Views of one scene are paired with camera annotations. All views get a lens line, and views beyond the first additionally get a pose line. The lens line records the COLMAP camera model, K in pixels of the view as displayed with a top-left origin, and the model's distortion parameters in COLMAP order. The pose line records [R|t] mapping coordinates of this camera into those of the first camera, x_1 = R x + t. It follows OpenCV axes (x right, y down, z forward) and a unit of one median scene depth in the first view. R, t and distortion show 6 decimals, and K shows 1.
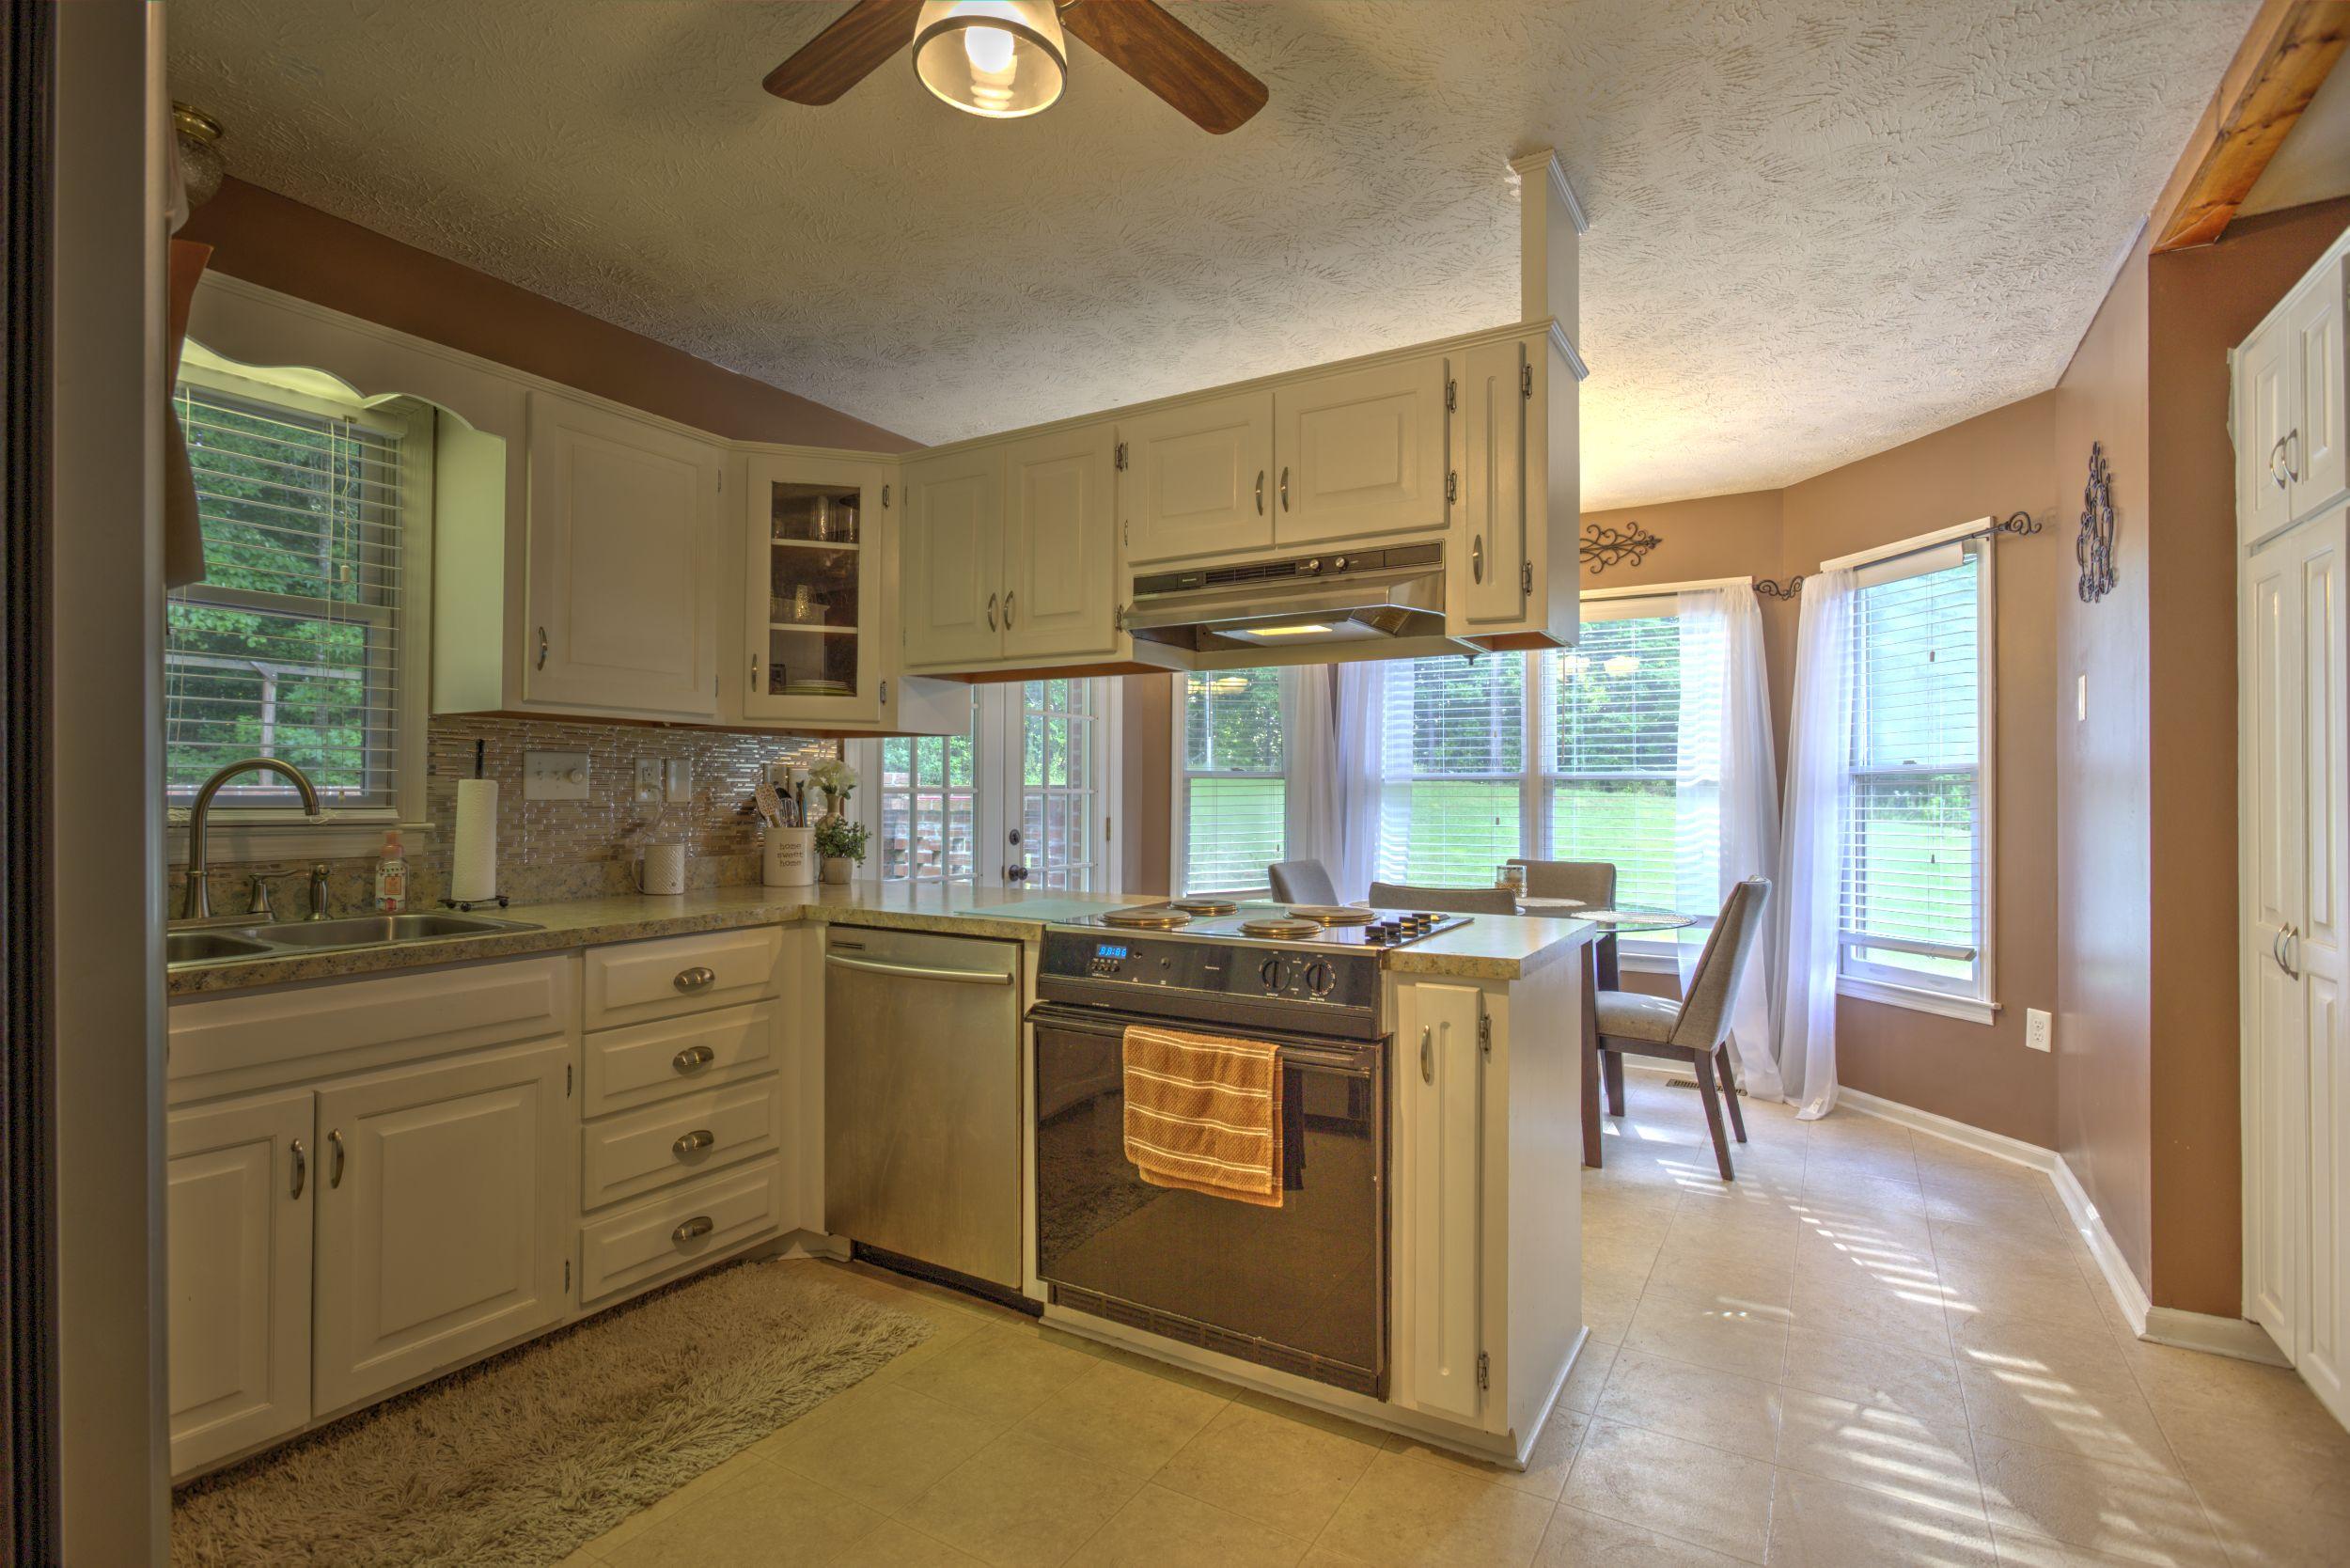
lens RADIAL K [[1112.5, 0, 1161.0], [0, 1112.5, 783.9], [0, 0, 1]] dist [-0.012831, 0.003149]
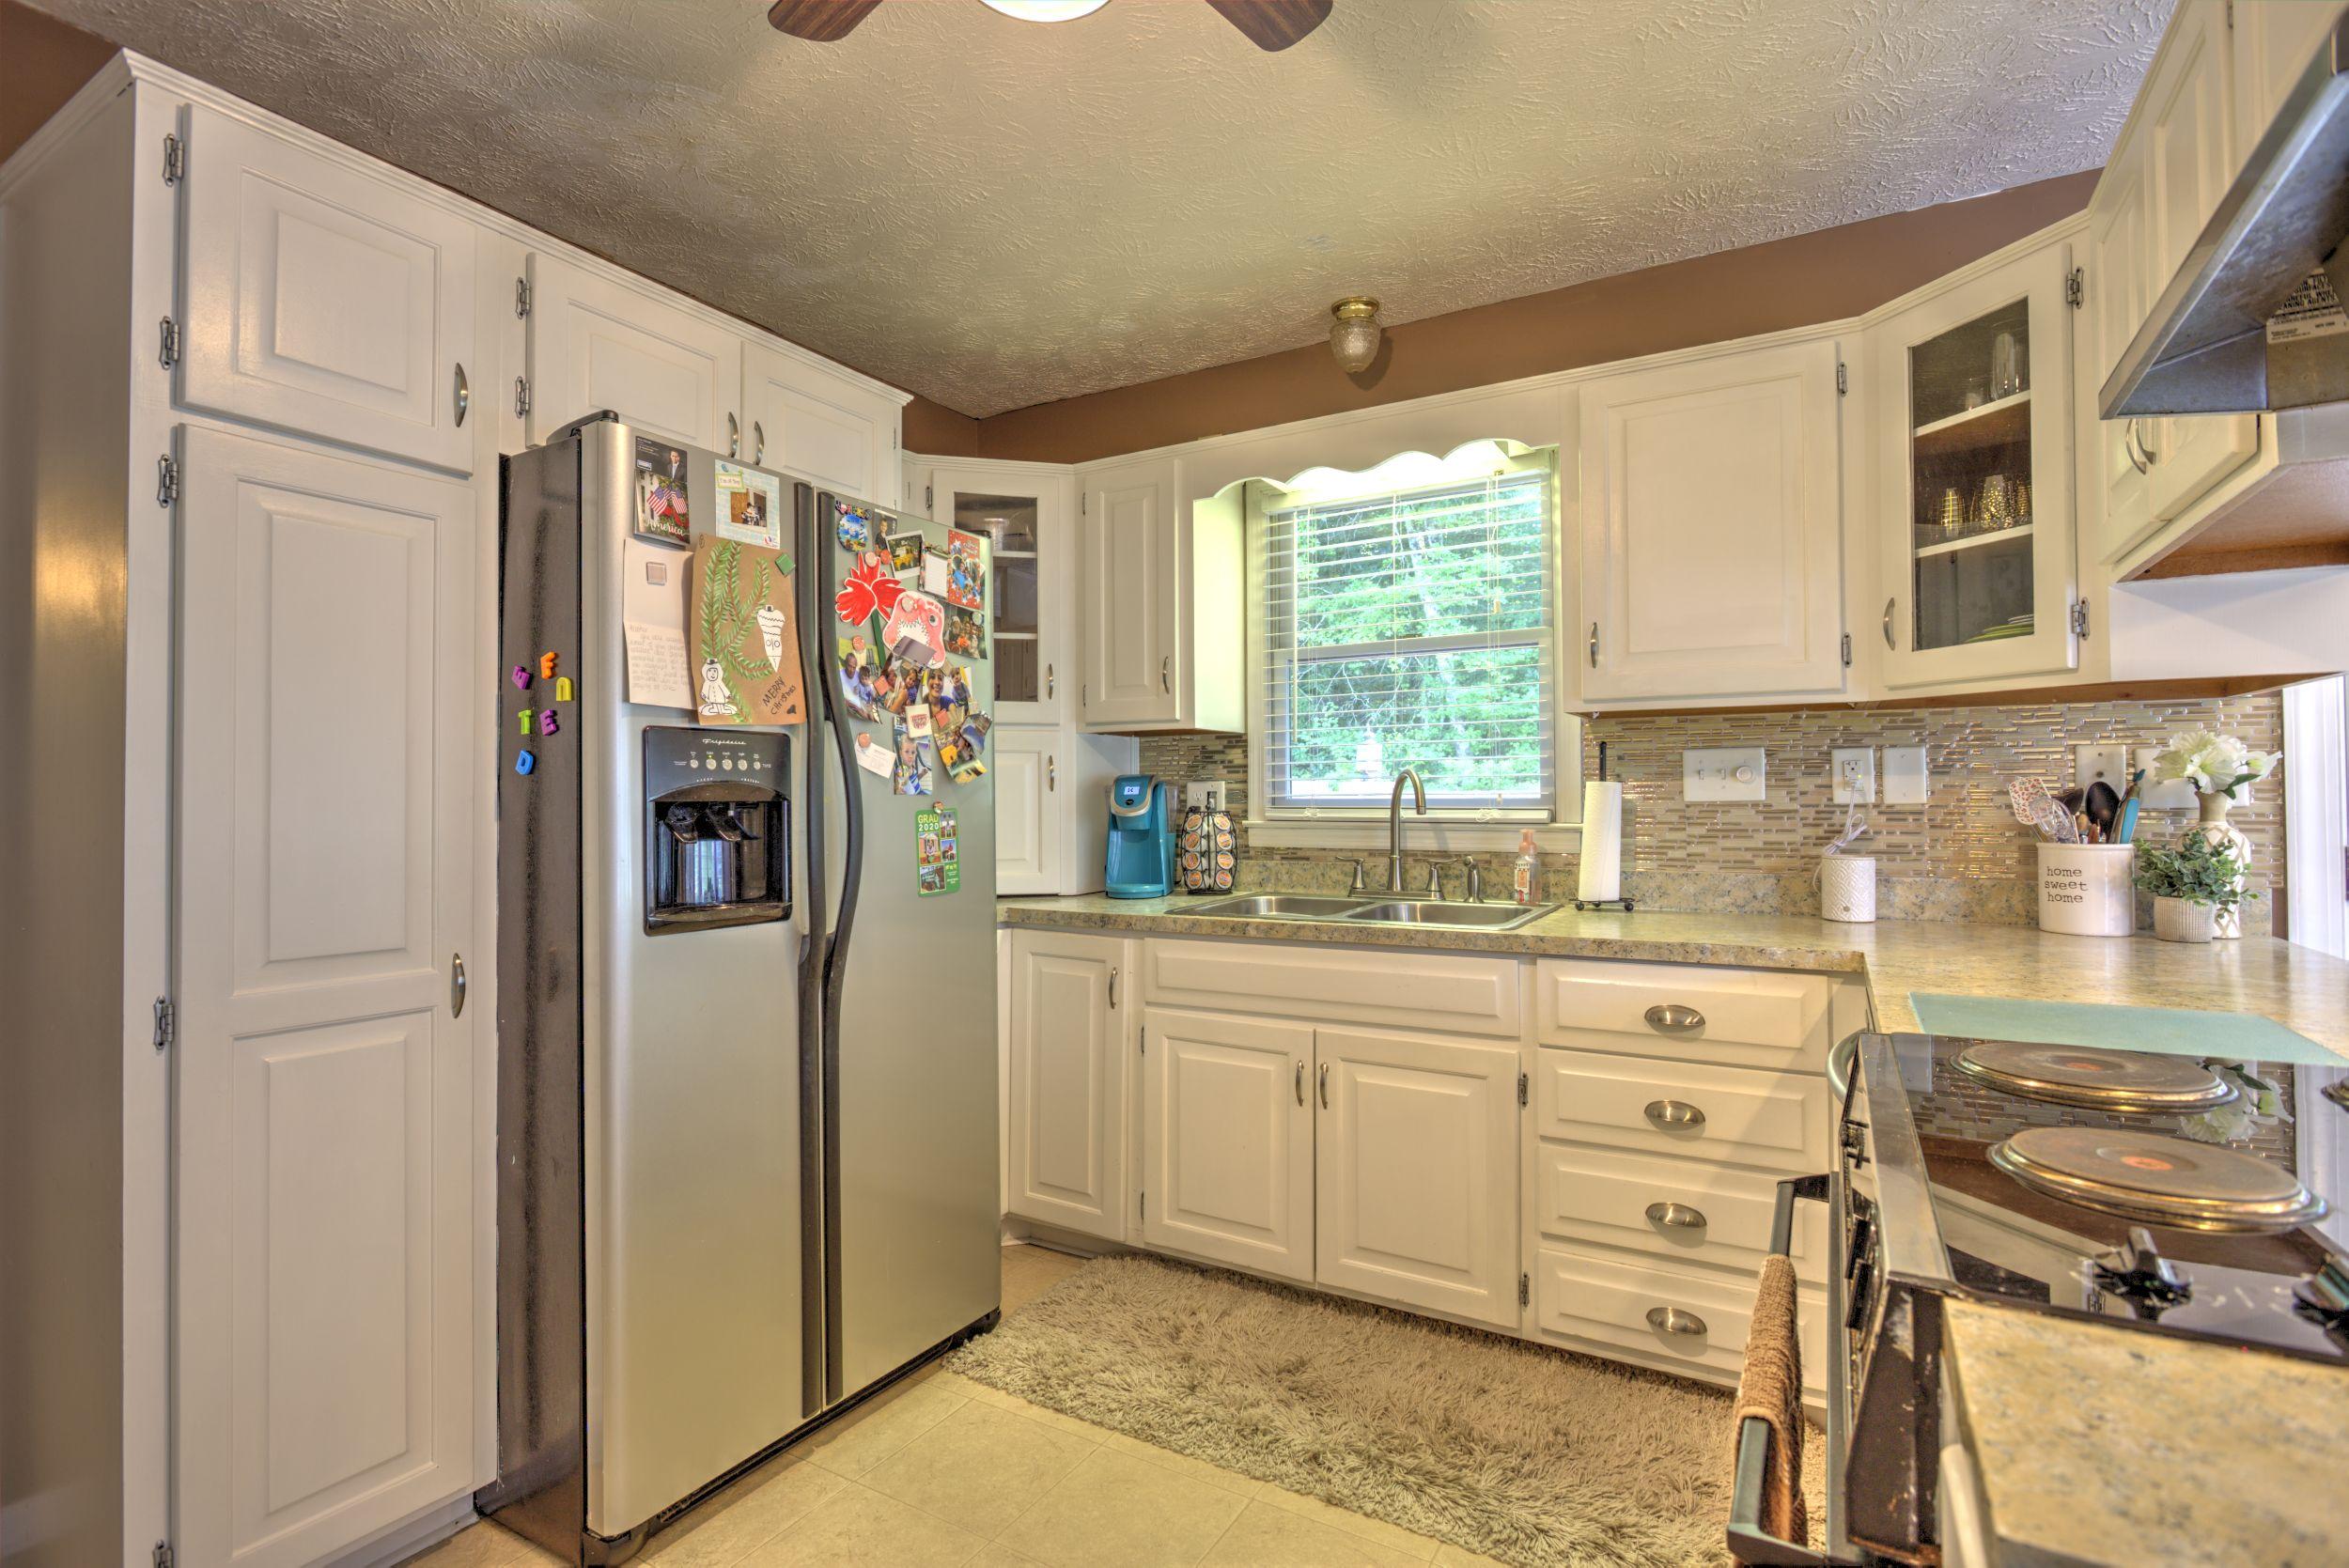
lens RADIAL K [[1111.9, 0, 1180.0], [0, 1111.9, 782.4], [0, 0, 1]] dist [-0.012831, 0.003149]
pose [[0.008759, -0.016706, -0.999822, 1.240973], [0.017620, 0.999708, -0.016550, 0.022508], [0.999806, -0.017472, 0.009050, 1.933415]]
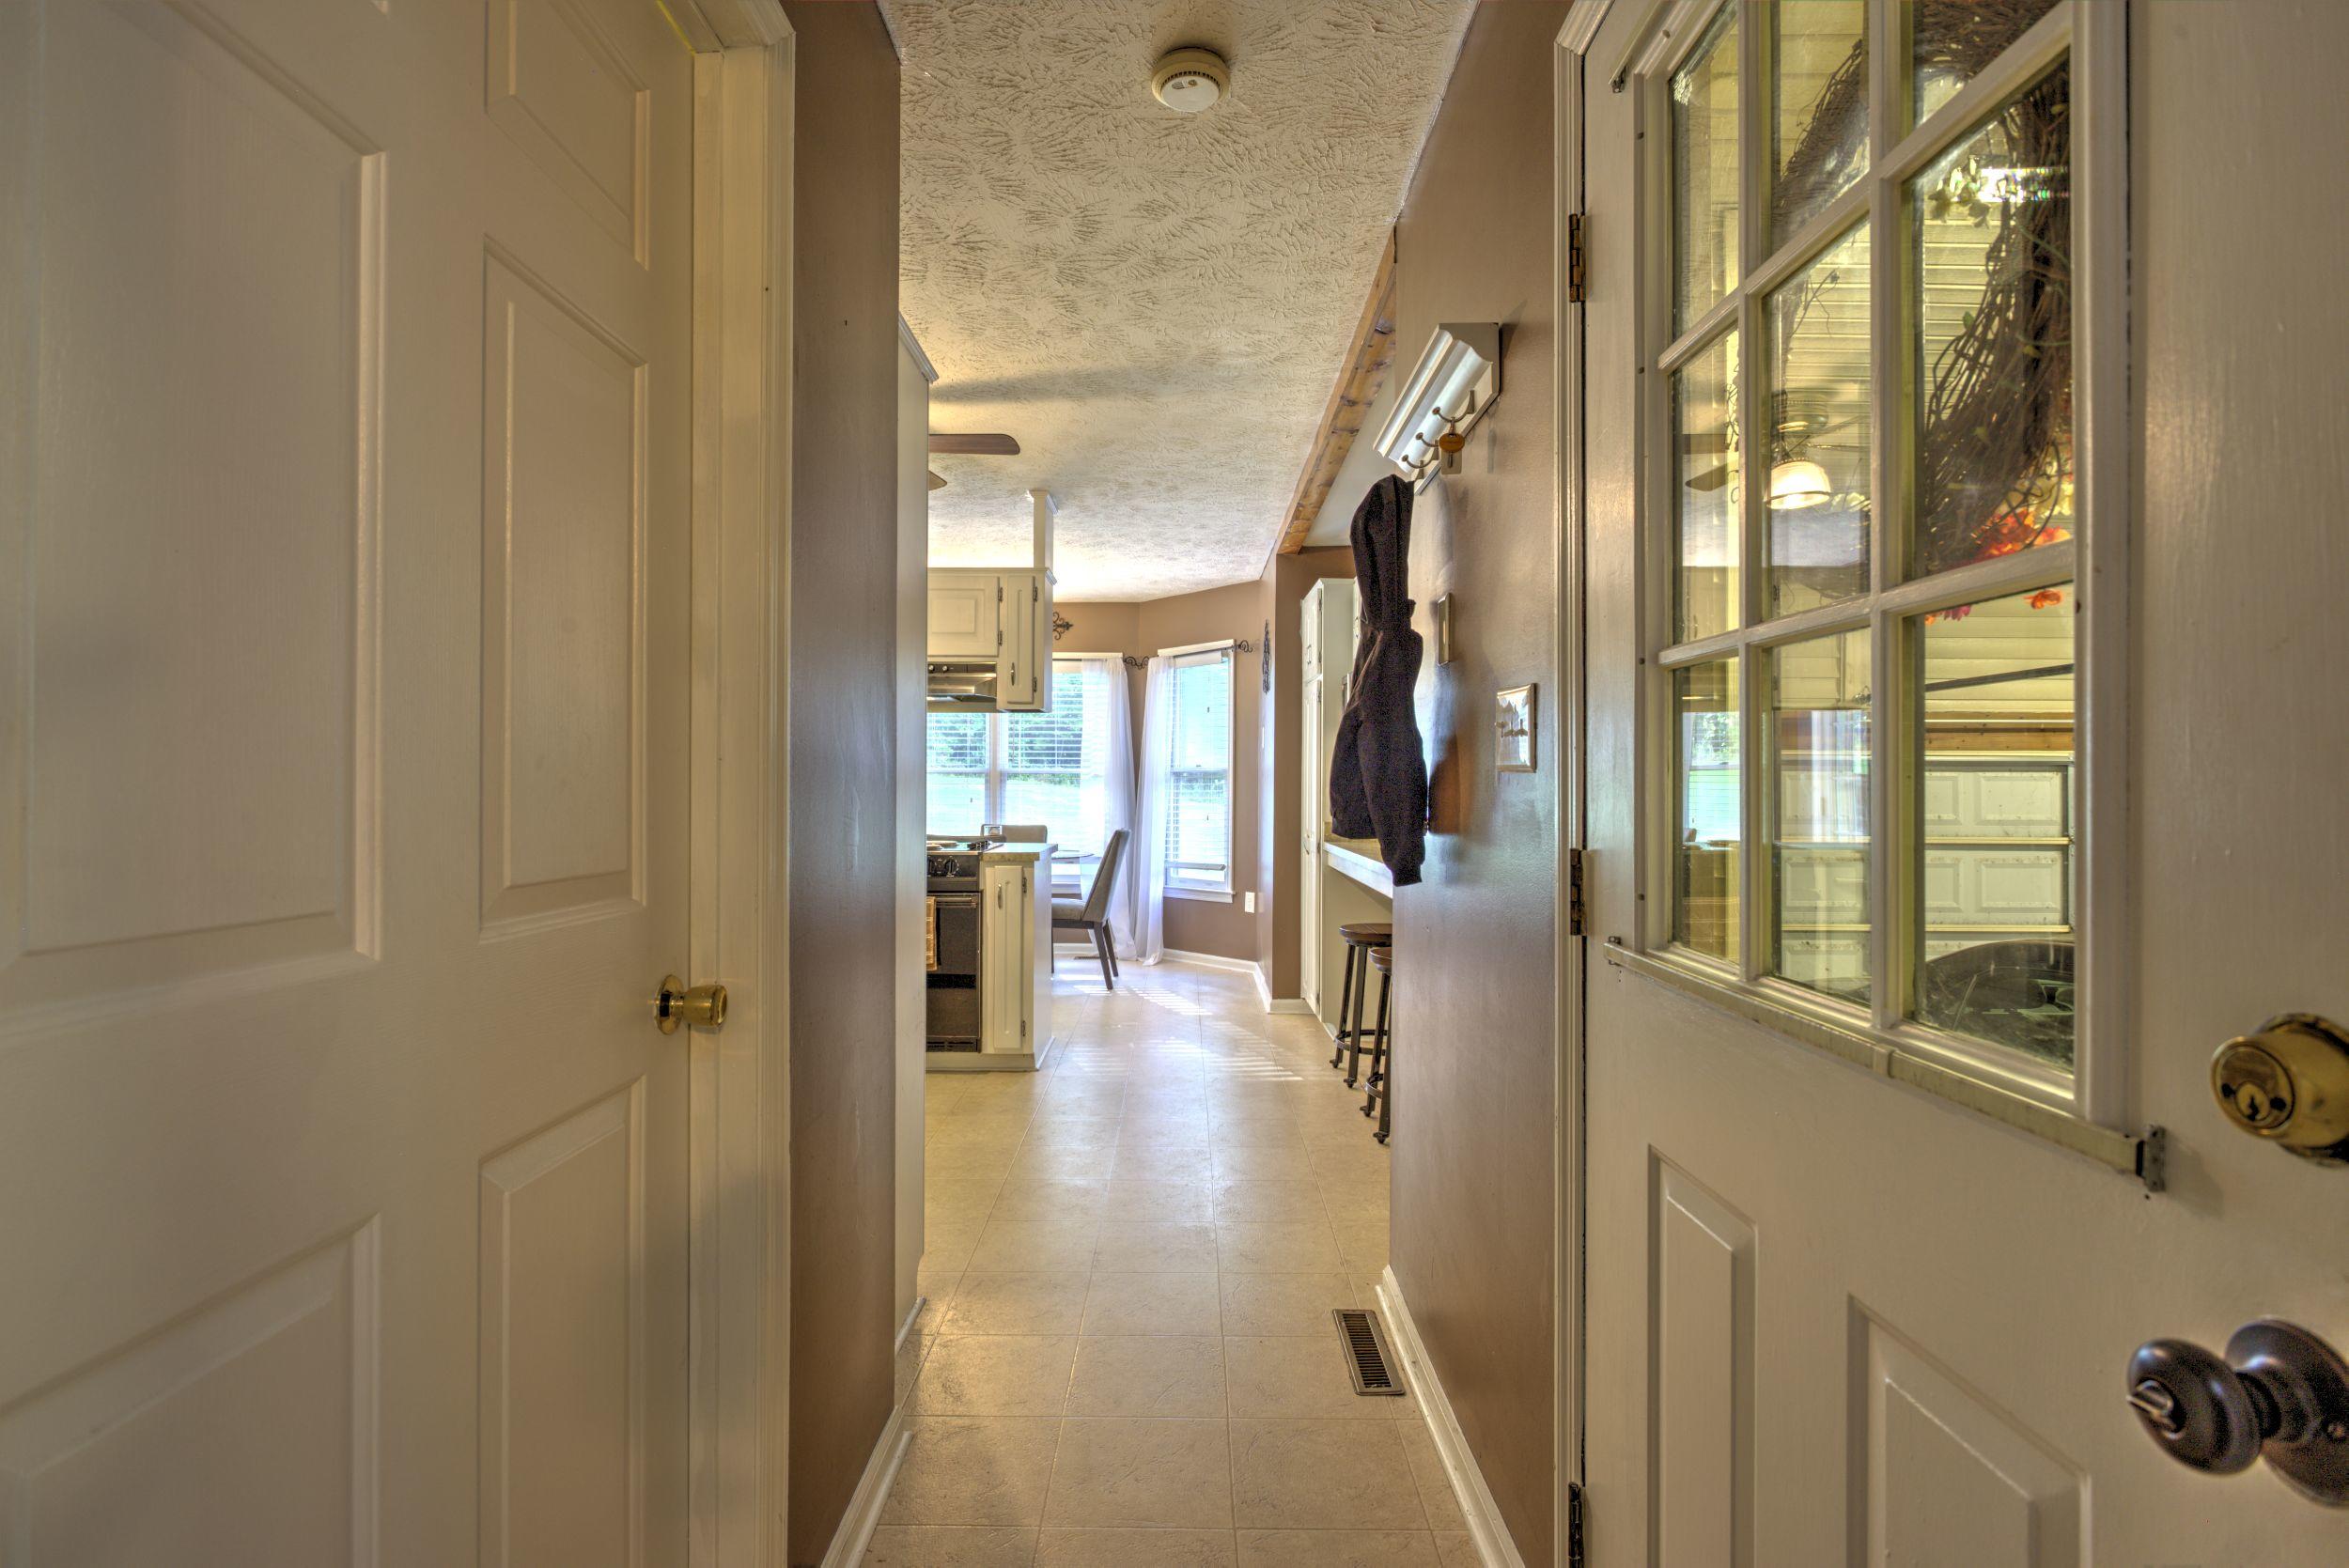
lens RADIAL K [[1111.9, 0, 1175.0], [0, 1111.9, 786.7], [0, 0, 1]] dist [-0.012831, 0.003149]
pose [[0.855845, 0.000899, 0.517232, -0.289876], [-0.008276, 0.999894, 0.011956, -0.006332], [-0.517167, -0.014514, 0.855762, -0.521811]]
